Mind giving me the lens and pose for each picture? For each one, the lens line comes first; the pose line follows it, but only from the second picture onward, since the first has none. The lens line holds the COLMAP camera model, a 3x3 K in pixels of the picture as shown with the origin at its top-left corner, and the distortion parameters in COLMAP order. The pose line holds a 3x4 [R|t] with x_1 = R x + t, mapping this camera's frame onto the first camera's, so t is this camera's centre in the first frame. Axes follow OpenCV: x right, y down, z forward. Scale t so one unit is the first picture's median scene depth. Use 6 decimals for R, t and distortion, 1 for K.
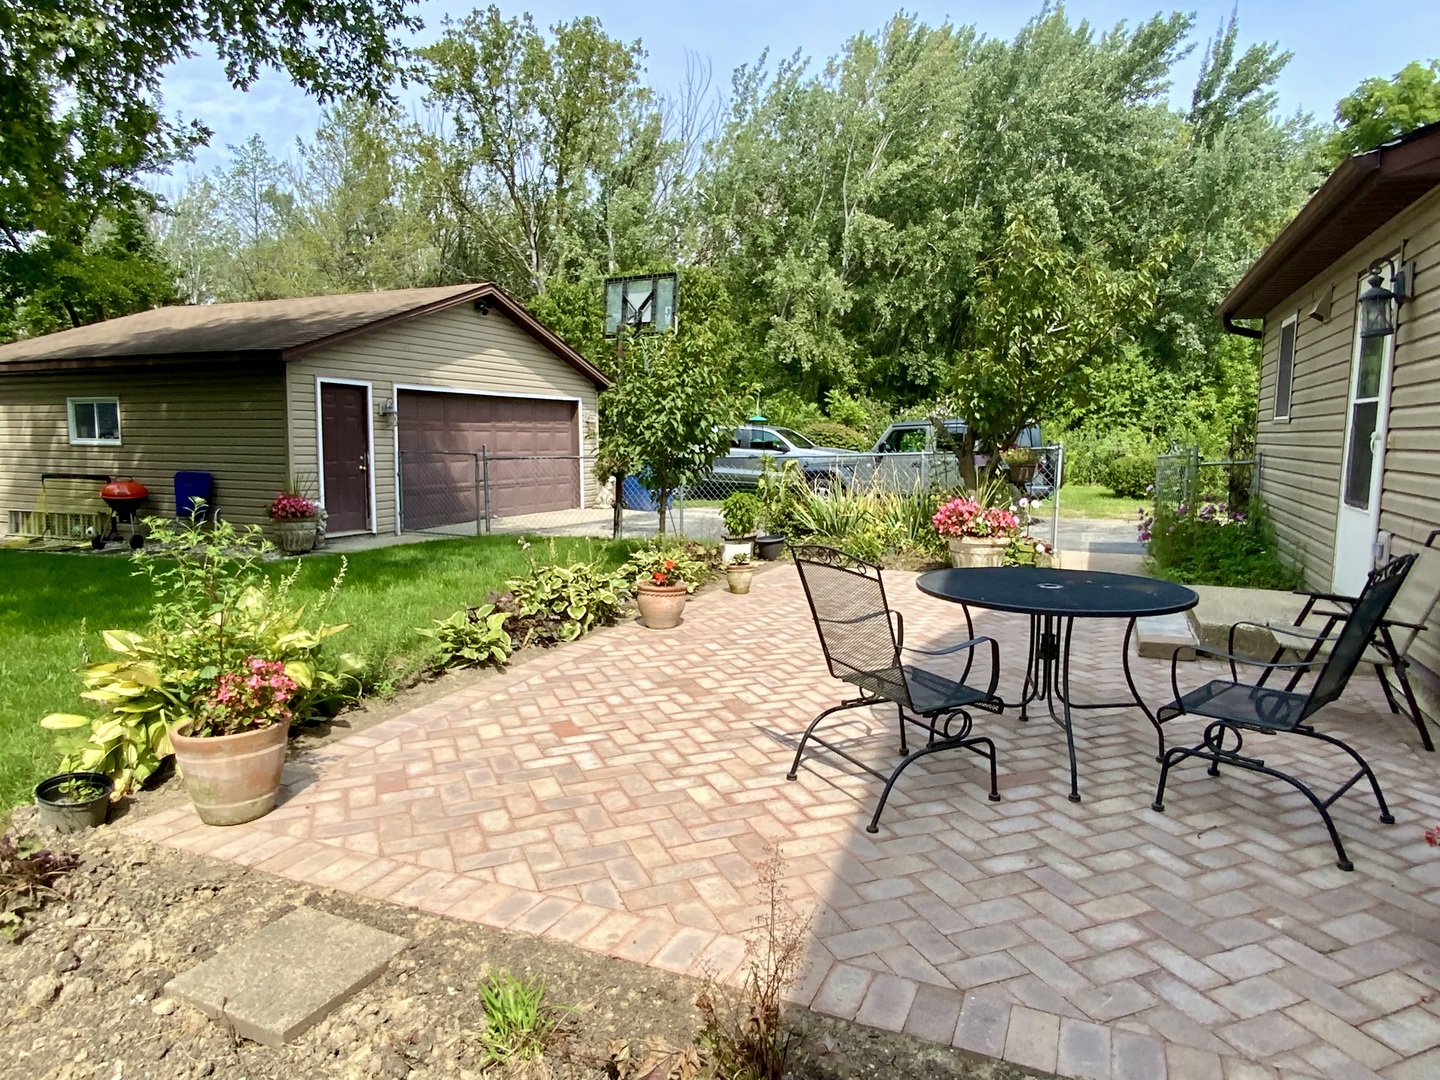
lens RADIAL K [[904.8, 0, 738.0], [0, 904.8, 544.1], [0, 0, 1]] dist [0.059931, -0.082138]
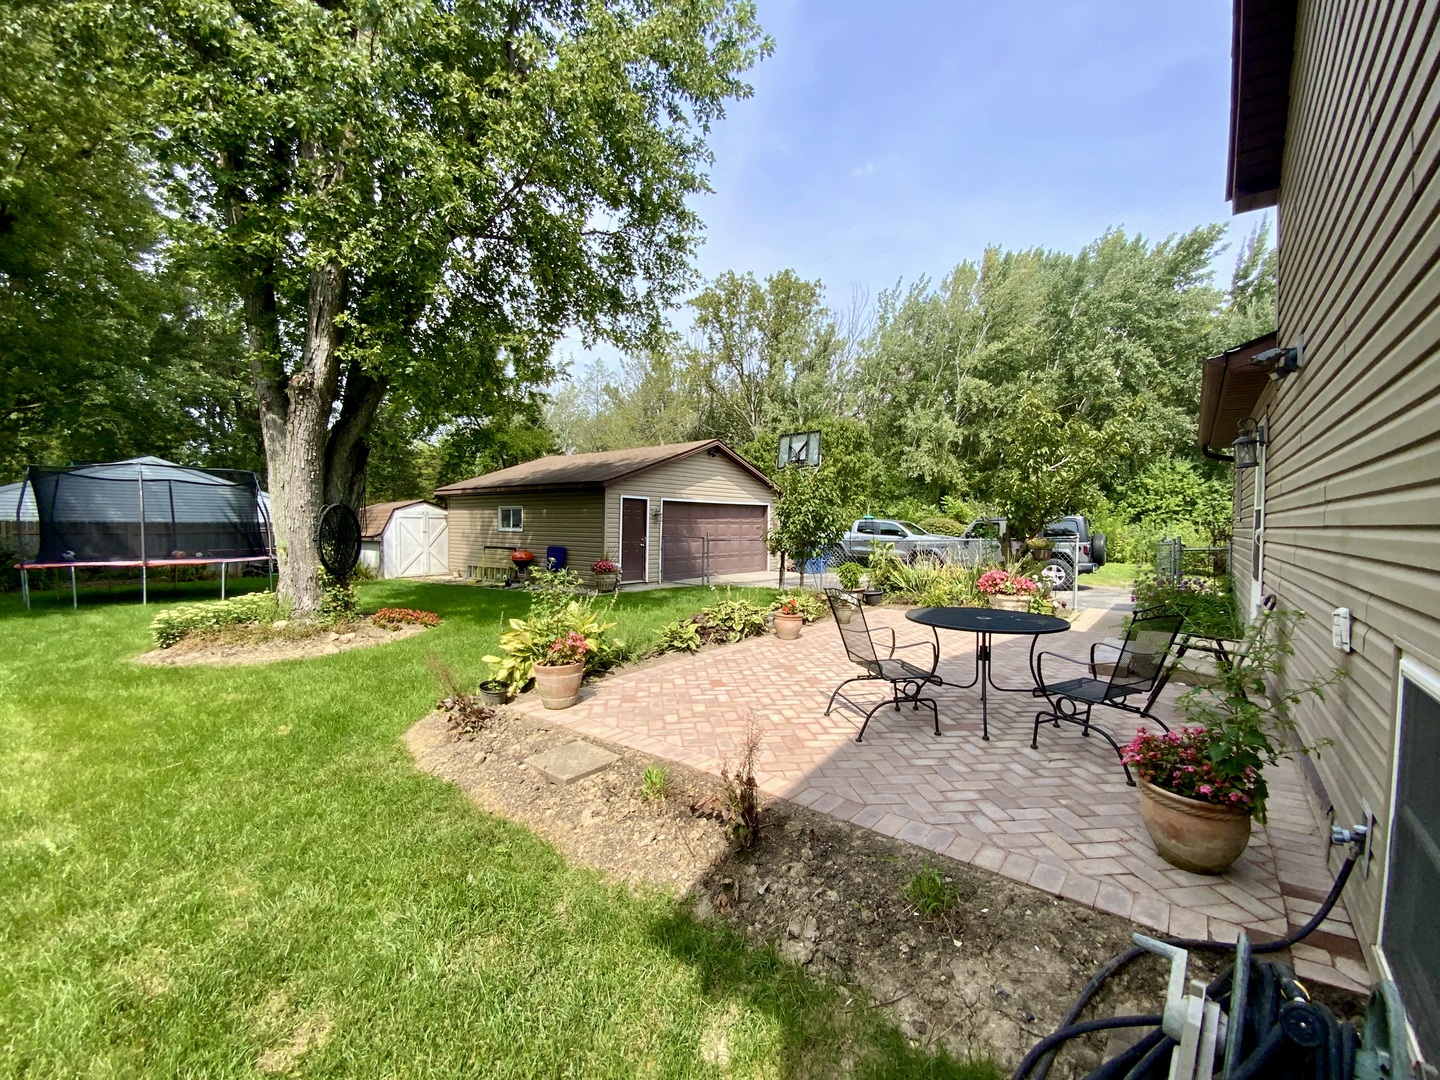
lens RADIAL K [[588.8, 0, 720.0], [0, 588.8, 540.0], [0, 0, 1]] dist [0.034010, -0.024633]
pose [[0.964185, 0.010608, -0.265018, 0.060535], [-0.035614, 0.995329, -0.089732, 0.006955], [0.262829, 0.095957, 0.960059, -0.090904]]
